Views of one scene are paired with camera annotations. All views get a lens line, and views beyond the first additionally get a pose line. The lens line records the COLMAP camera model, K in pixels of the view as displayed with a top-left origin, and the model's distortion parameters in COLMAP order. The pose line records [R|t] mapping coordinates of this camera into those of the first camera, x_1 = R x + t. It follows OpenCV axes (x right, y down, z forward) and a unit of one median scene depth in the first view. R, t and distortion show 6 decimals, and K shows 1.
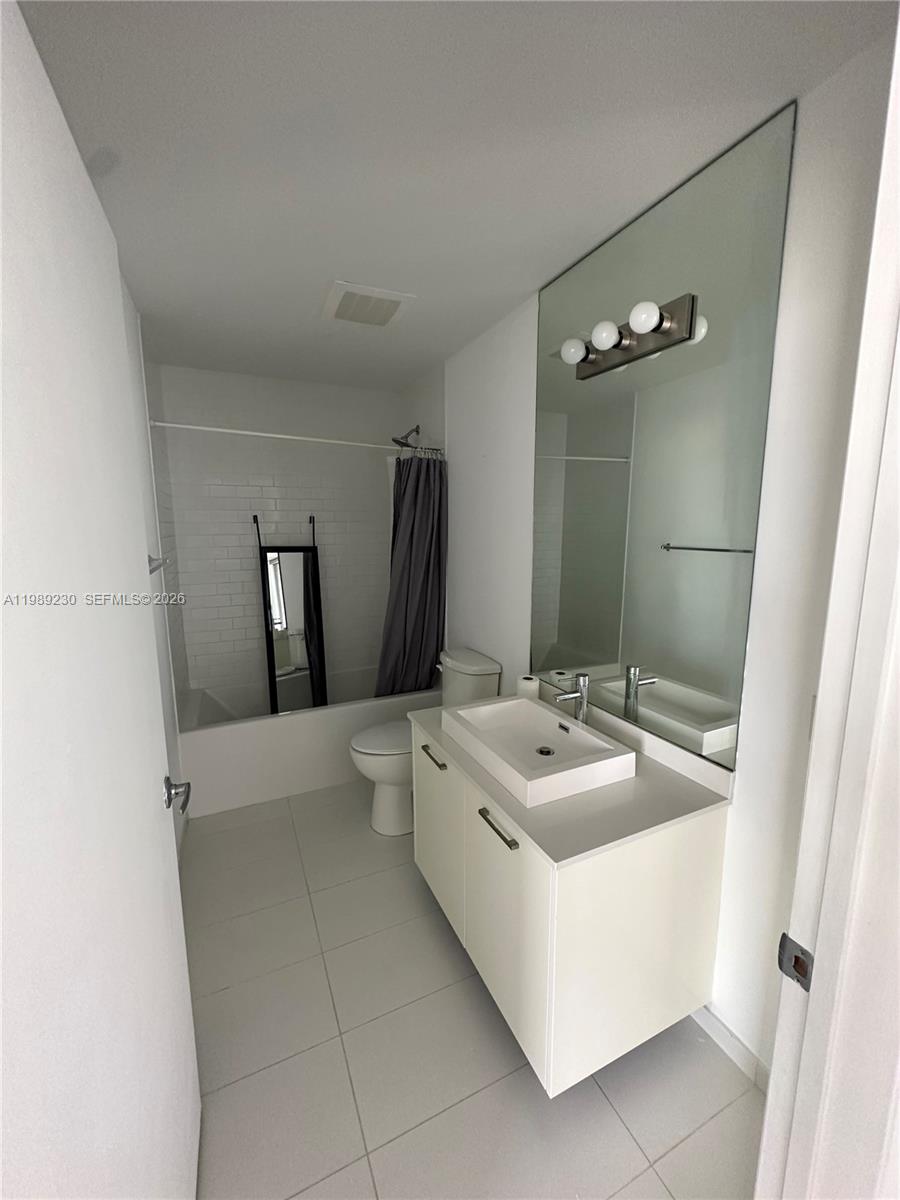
lens RADIAL K [[479.9, 0, 451.6], [0, 479.9, 599.3], [0, 0, 1]] dist [-0.004357, 0.000274]
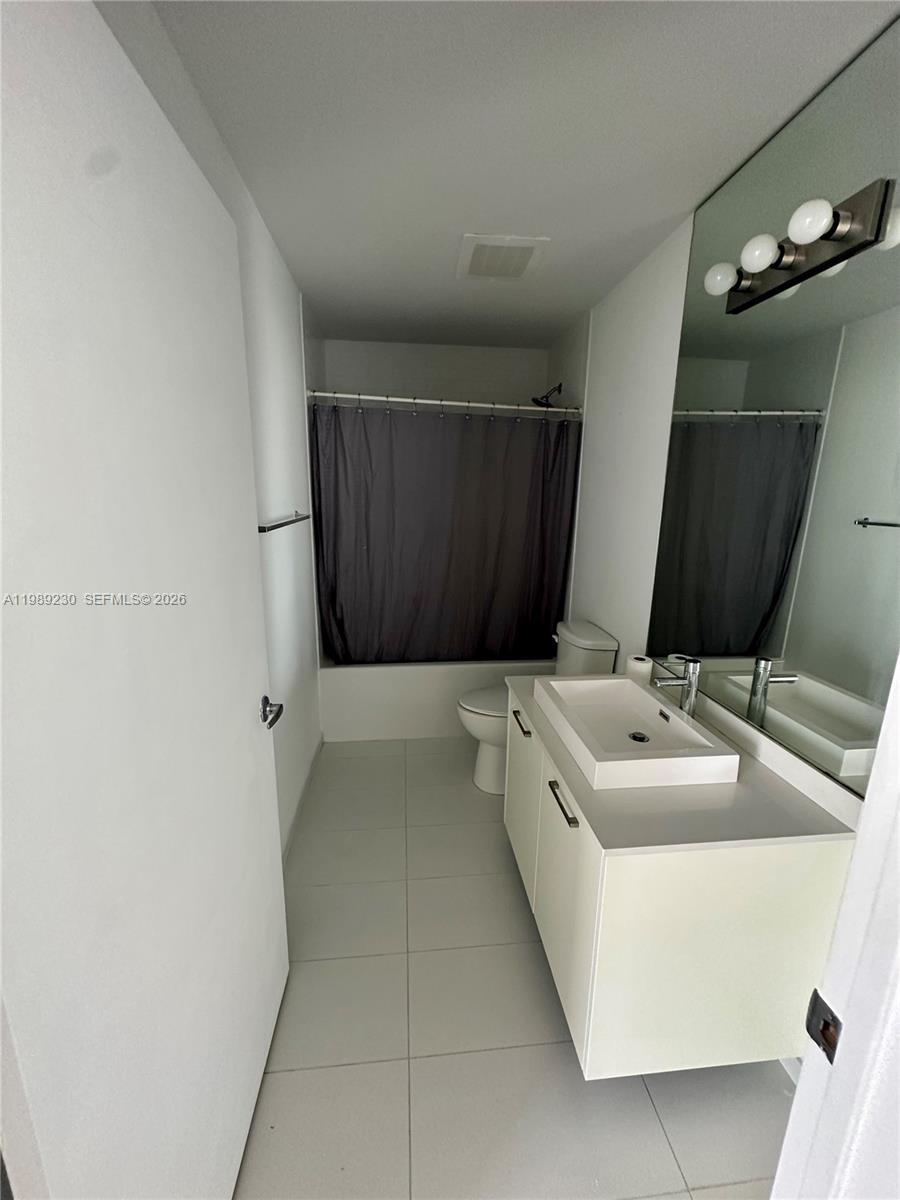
lens RADIAL K [[479.9, 0, 449.7], [0, 479.9, 600.6], [0, 0, 1]] dist [-0.004357, 0.000274]
pose [[0.943377, 0.088801, -0.319616, 0.121633], [-0.066889, 0.994635, 0.078915, 0.007083], [0.324909, -0.053068, 0.944255, 0.025913]]
